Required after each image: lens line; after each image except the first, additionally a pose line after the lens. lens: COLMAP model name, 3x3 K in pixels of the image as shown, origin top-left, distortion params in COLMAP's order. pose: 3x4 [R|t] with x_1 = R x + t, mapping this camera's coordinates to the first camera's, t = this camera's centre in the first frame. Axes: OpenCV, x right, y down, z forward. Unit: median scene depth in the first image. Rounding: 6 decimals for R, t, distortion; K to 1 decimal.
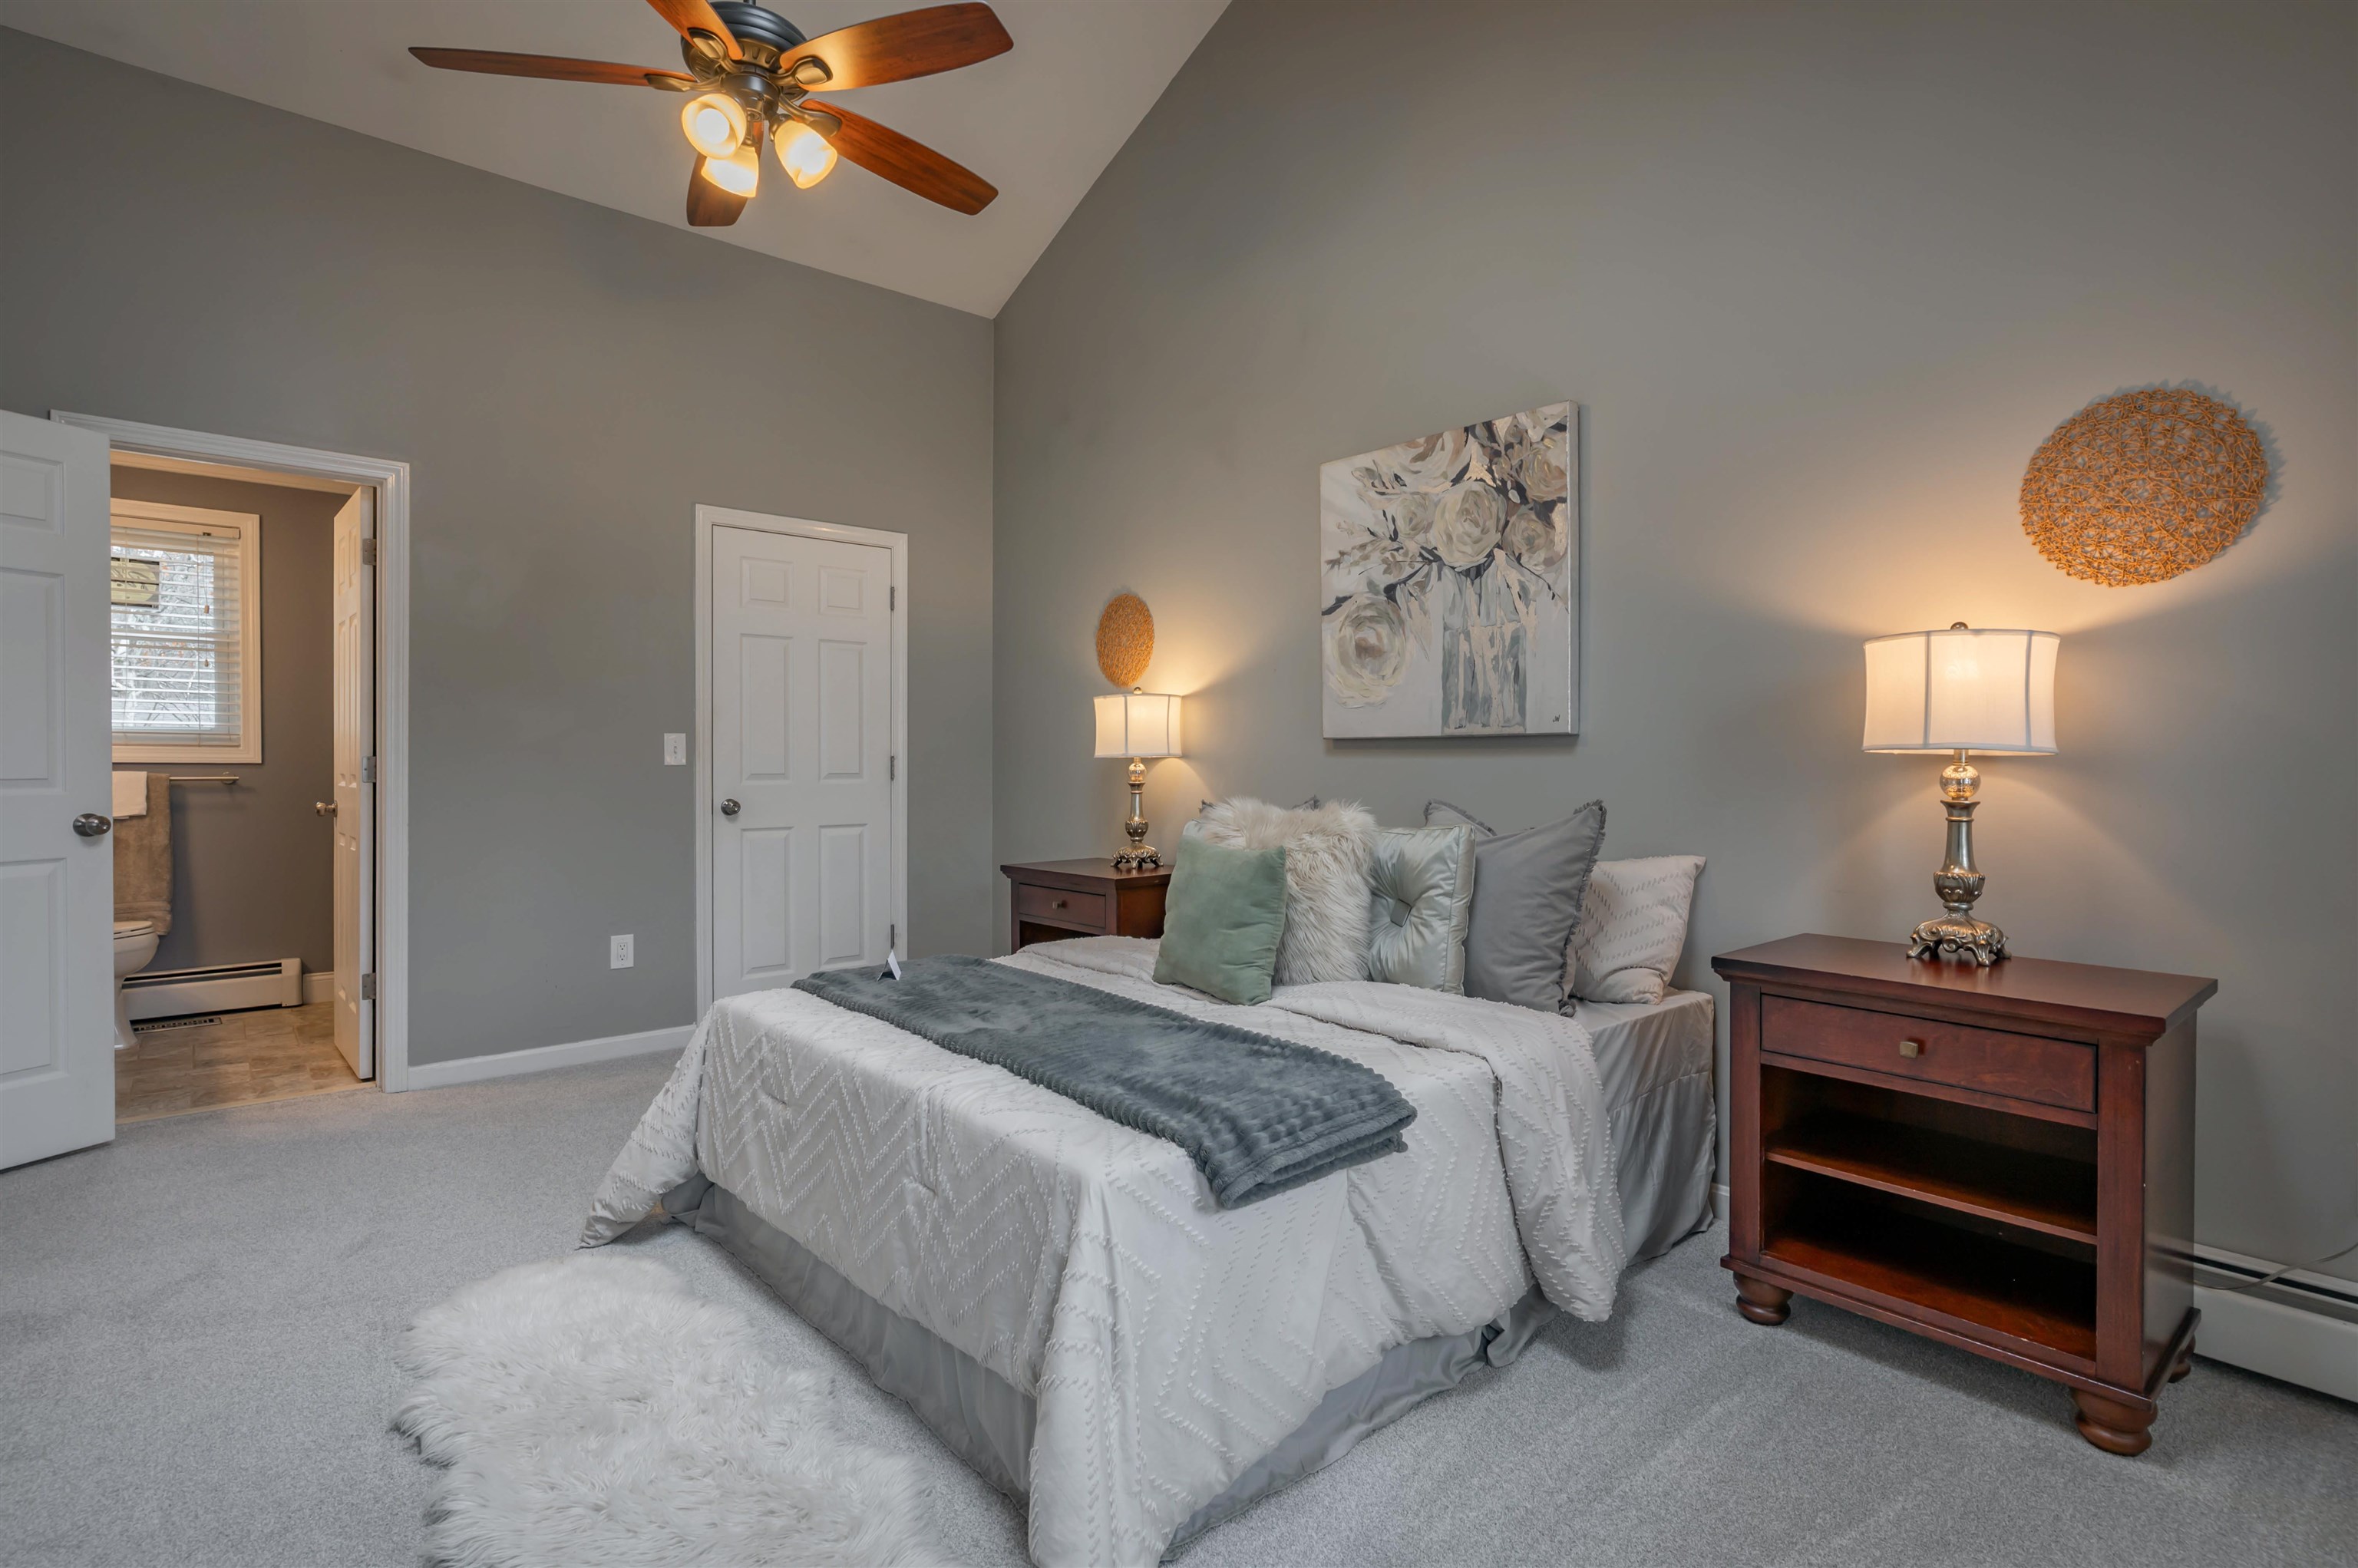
lens RADIAL K [[1151.1, 0, 1195.2], [0, 1151.1, 767.7], [0, 0, 1]] dist [0.001277, 0.001025]
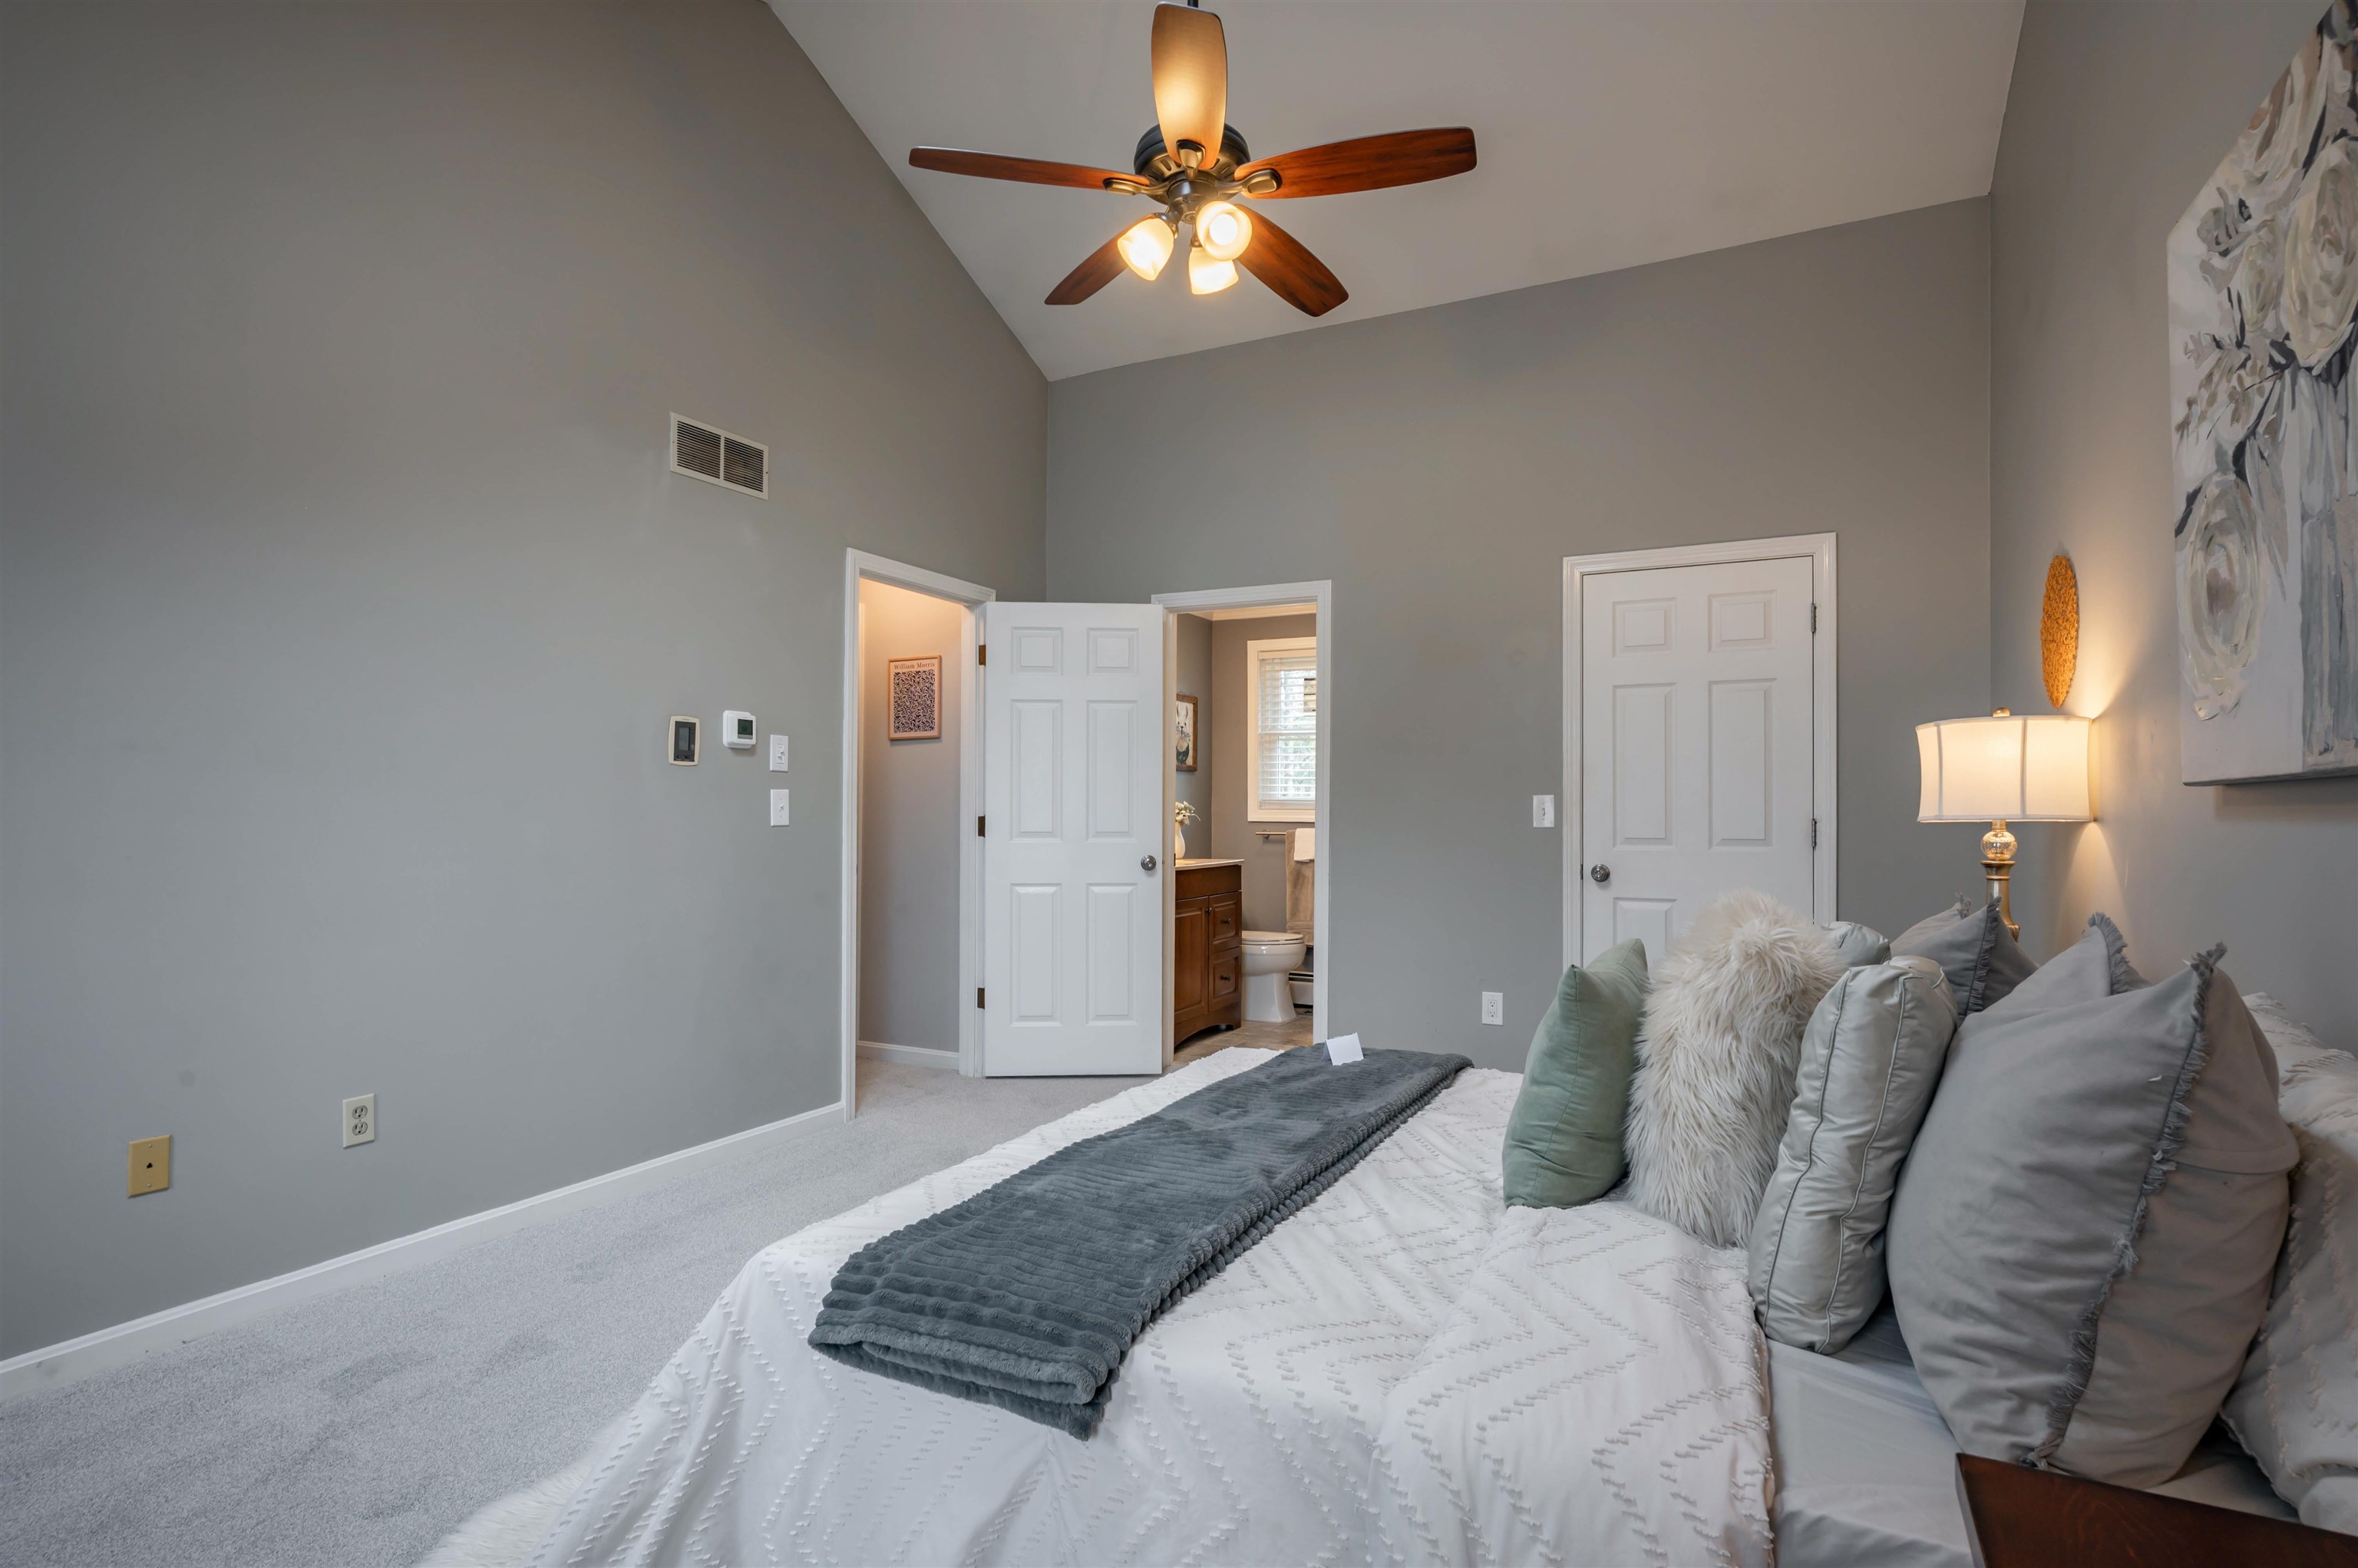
lens RADIAL K [[1151.1, 0, 1192.7], [0, 1151.1, 805.8], [0, 0, 1]] dist [0.001277, 0.001025]
pose [[0.372763, -0.008509, -0.927887, 0.458206], [-0.010873, 0.999849, -0.013537, -0.005463], [0.927863, 0.015135, 0.372614, 0.468382]]
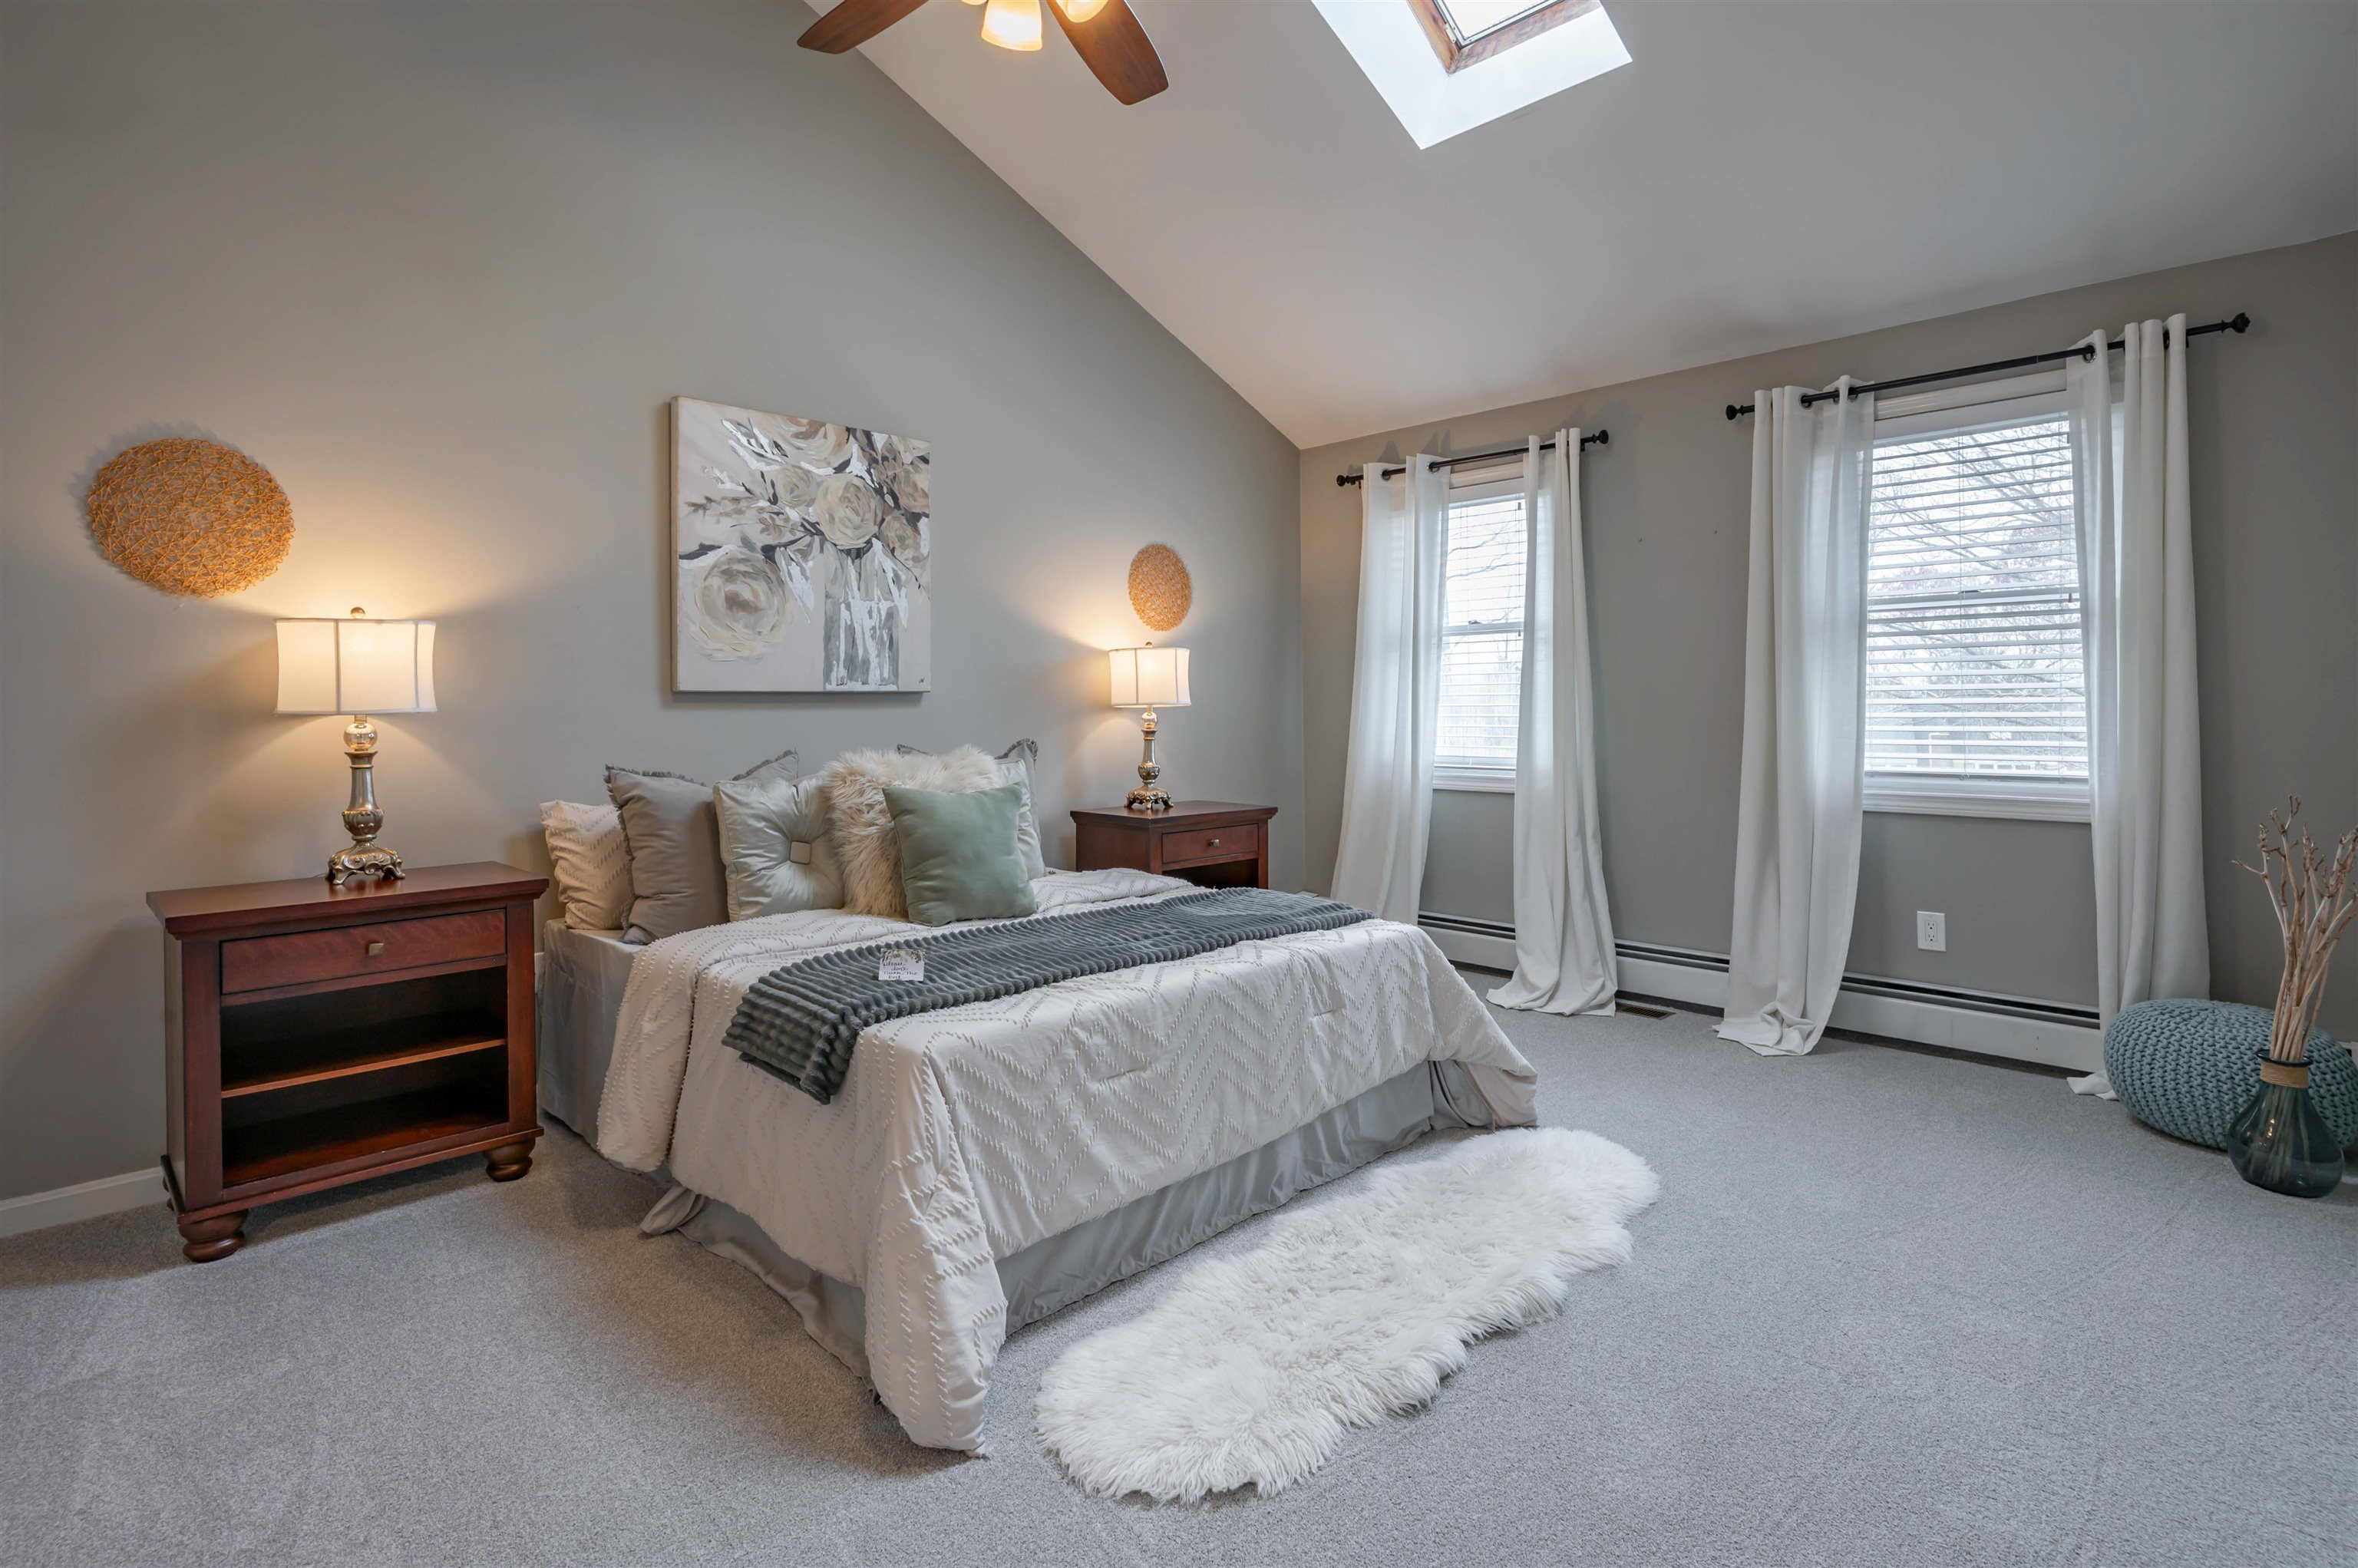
lens RADIAL K [[1151.1, 0, 1193.3], [0, 1151.1, 714.5], [0, 0, 1]] dist [0.001277, 0.001025]
pose [[-0.067088, -0.009297, 0.997704, -0.940339], [0.012402, 0.999872, 0.010152, -0.011917], [-0.997670, 0.013055, -0.066964, 0.720429]]
